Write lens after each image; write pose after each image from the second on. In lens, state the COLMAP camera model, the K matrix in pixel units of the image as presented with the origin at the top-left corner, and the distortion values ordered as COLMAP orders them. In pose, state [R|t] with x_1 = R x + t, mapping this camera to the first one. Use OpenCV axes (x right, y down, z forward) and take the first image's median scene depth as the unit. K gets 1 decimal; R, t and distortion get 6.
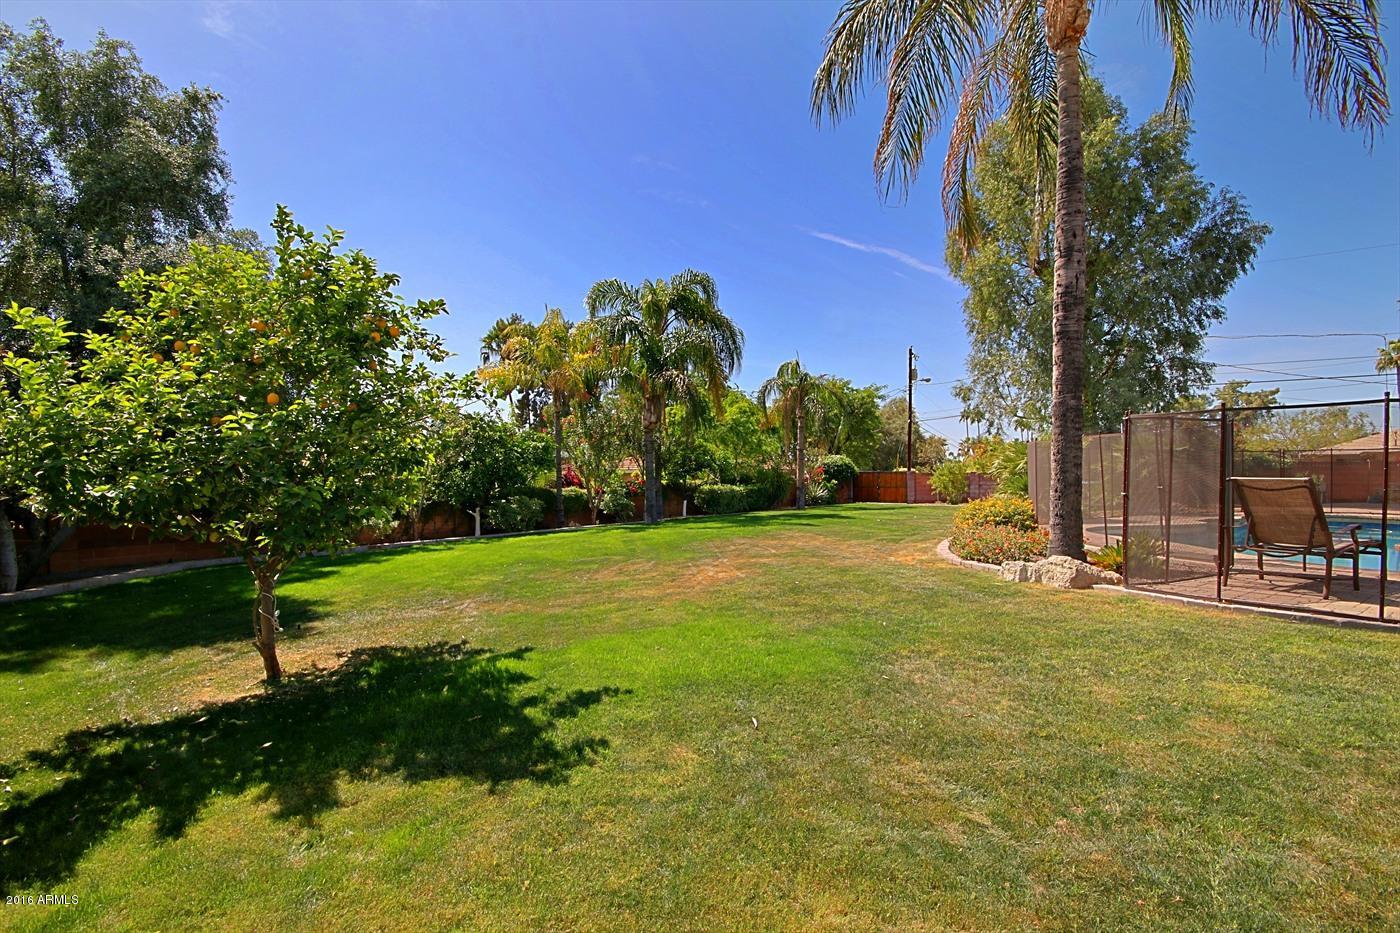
lens RADIAL K [[643.0, 0, 704.8], [0, 643.0, 480.1], [0, 0, 1]] dist [0.001067, 0.000477]
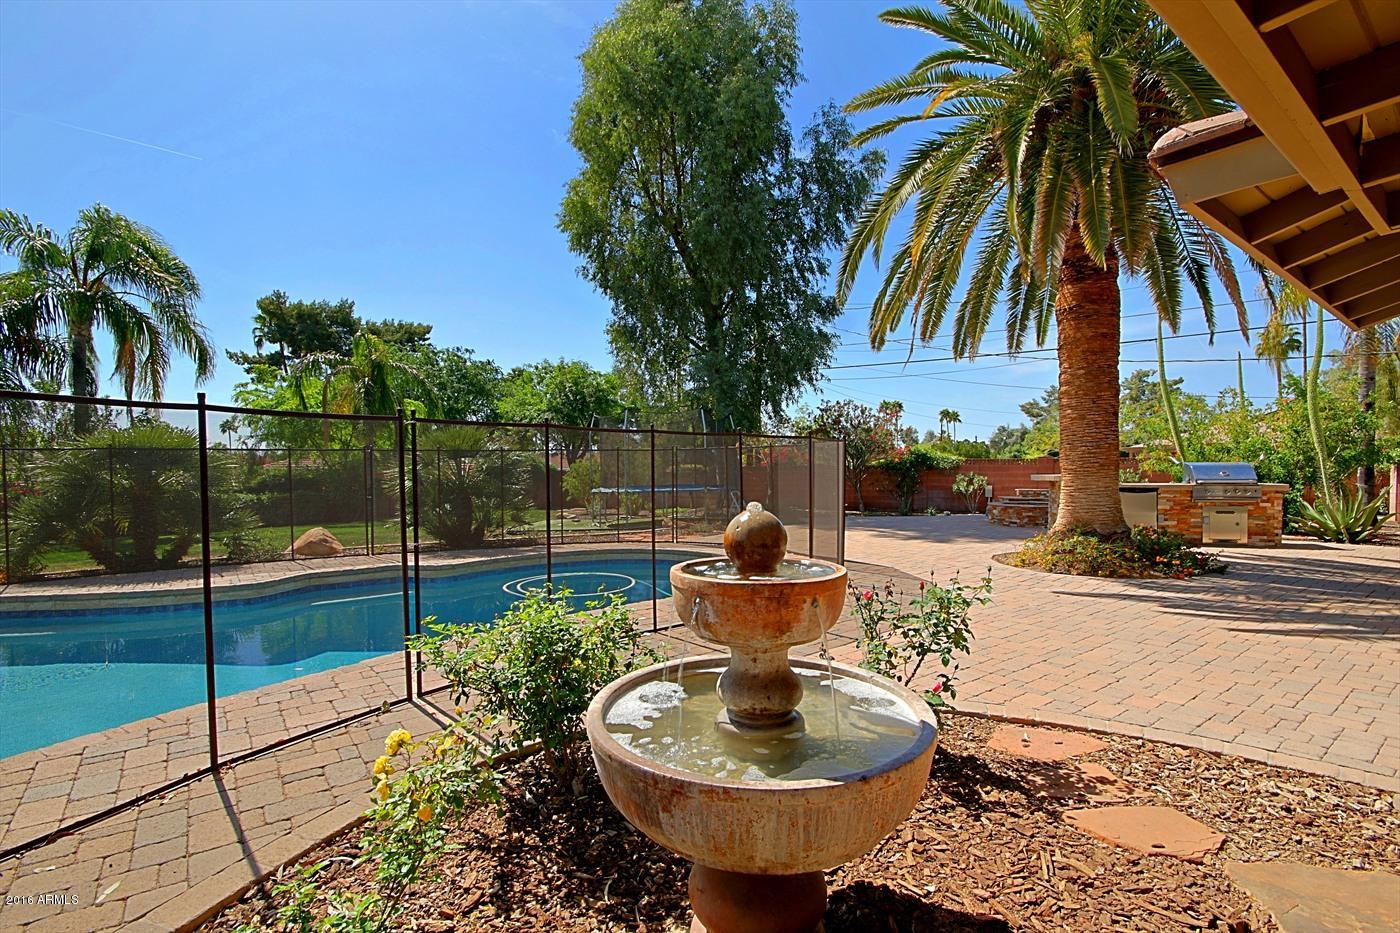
lens RADIAL K [[644.1, 0, 702.5], [0, 644.1, 481.6], [0, 0, 1]] dist [-0.006023, -0.000631]
pose [[0.999620, -0.004336, 0.027206, 0.615260], [0.003930, 0.999880, 0.014958, -0.016682], [-0.027268, -0.014846, 0.999518, 0.230246]]
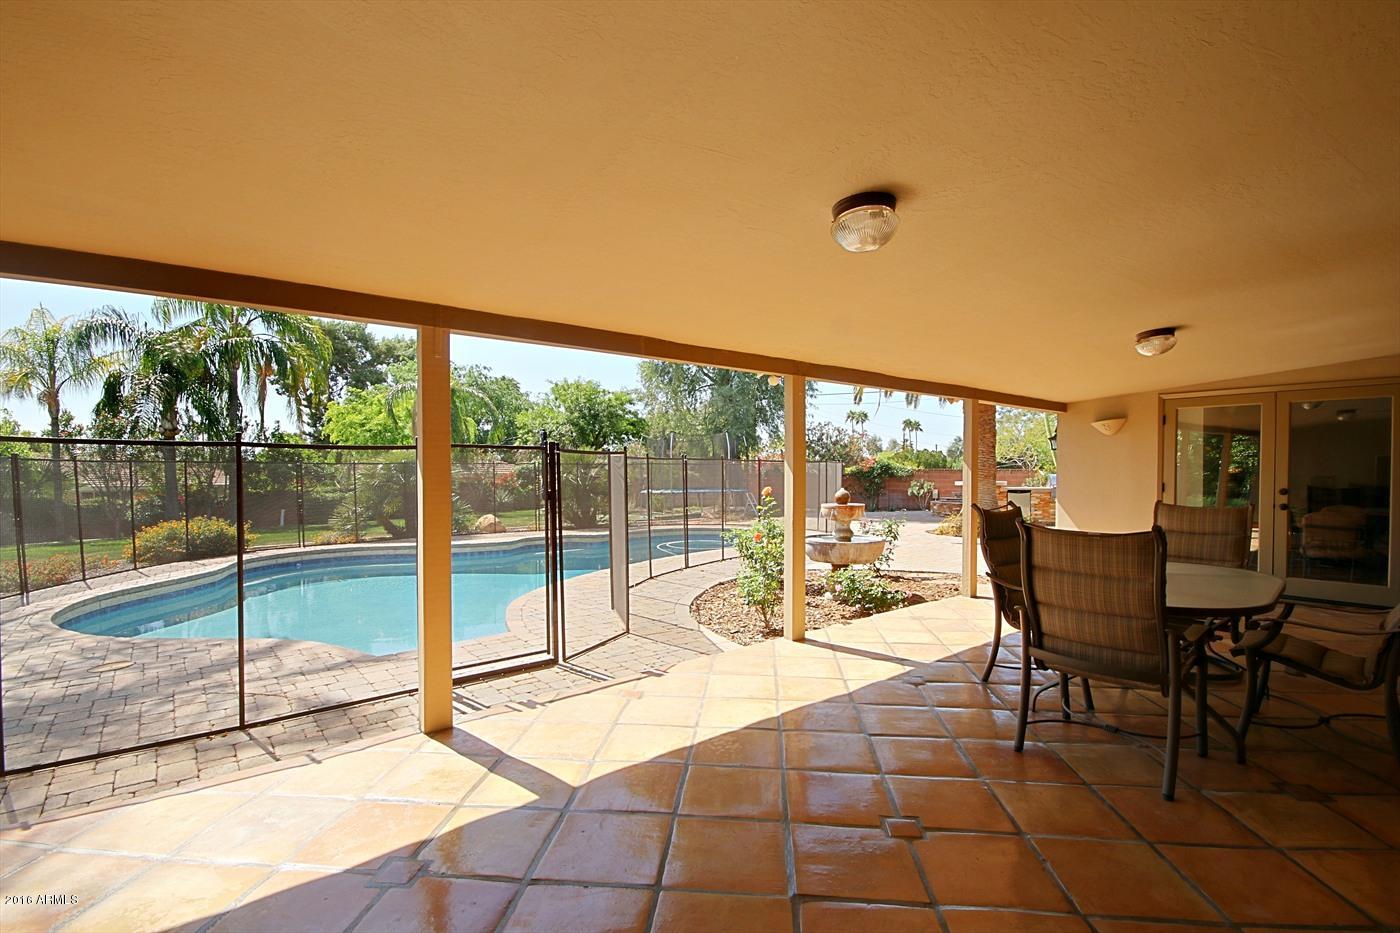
lens RADIAL K [[644.1, 0, 702.5], [0, 644.1, 481.6], [0, 0, 1]] dist [-0.006023, -0.000631]
pose [[0.996937, 0.000943, 0.078209, 0.531366], [-0.001514, 0.999973, 0.007251, -0.018365], [-0.078200, -0.007348, 0.996911, 0.000289]]
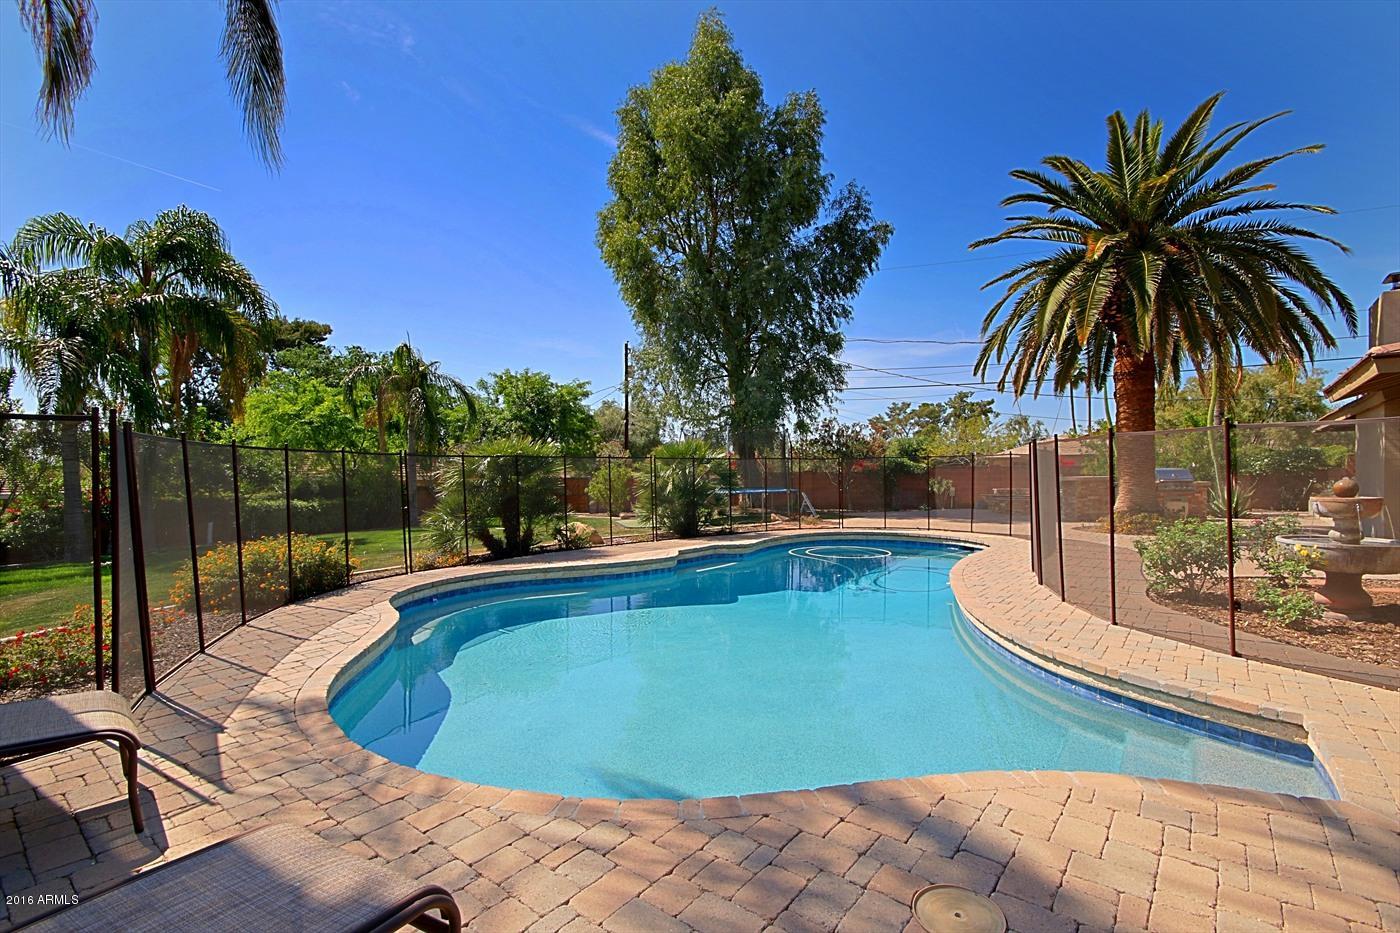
lens RADIAL K [[644.1, 0, 702.5], [0, 644.1, 481.6], [0, 0, 1]] dist [-0.006023, -0.000631]
pose [[0.962426, -0.008942, 0.271397, 0.323359], [0.008299, 0.999959, 0.003514, -0.013937], [-0.271417, -0.001130, 0.962461, 0.138074]]
